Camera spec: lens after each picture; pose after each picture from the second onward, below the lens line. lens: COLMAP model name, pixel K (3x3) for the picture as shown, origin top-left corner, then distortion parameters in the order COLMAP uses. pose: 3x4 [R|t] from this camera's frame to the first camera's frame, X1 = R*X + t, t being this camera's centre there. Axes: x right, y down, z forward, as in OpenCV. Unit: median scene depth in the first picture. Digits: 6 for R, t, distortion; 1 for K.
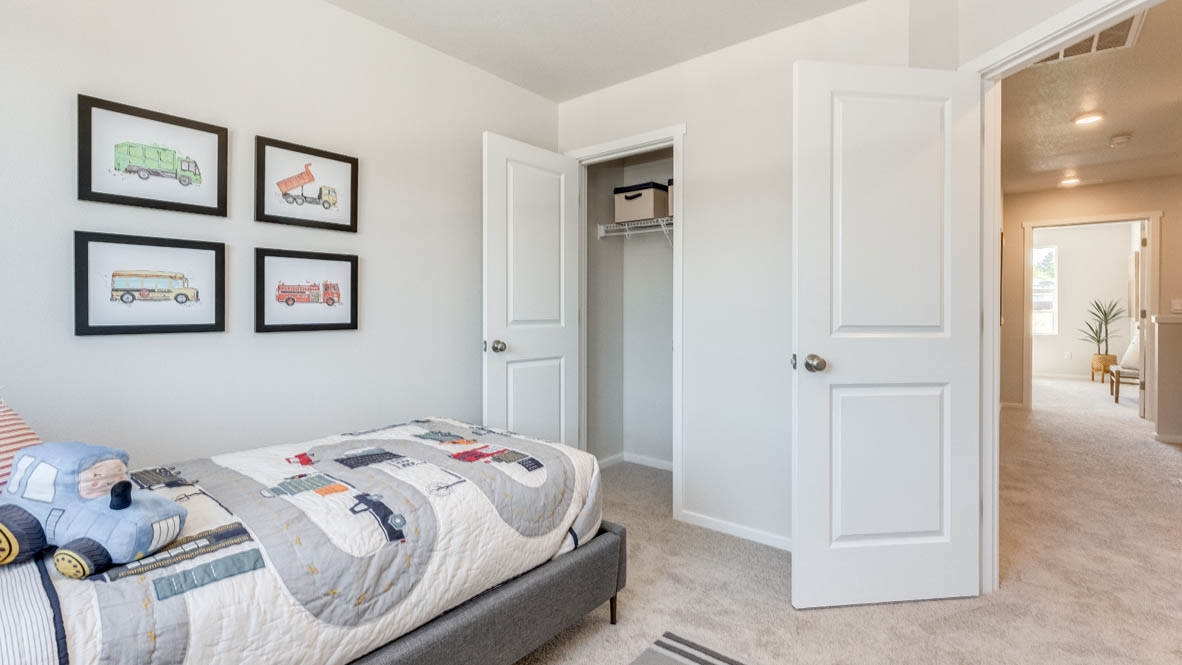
lens RADIAL K [[532.5, 0, 586.4], [0, 532.5, 308.5], [0, 0, 1]] dist [0.014965, 0.000724]
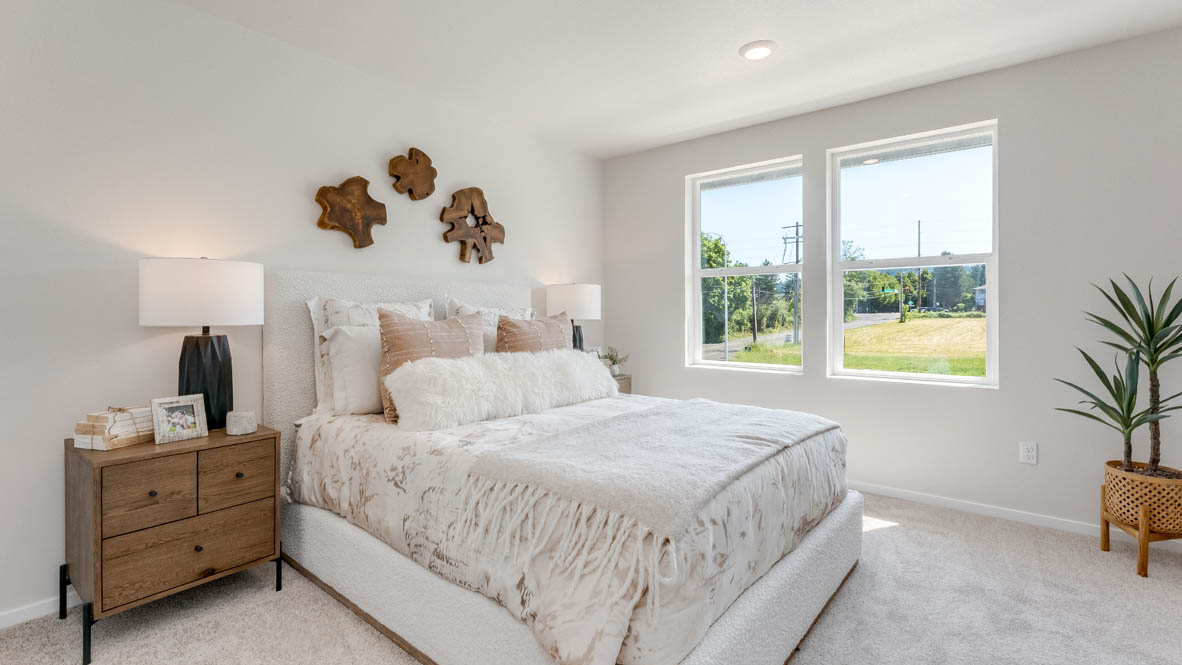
lens RADIAL K [[528.1, 0, 590.5], [0, 528.1, 319.7], [0, 0, 1]] dist [0.000070, 0.000296]
pose [[0.999641, -0.009889, -0.024919, 0.674581], [0.009913, 0.999950, 0.000866, 0.003832], [0.024910, -0.001113, 0.999689, 0.715589]]
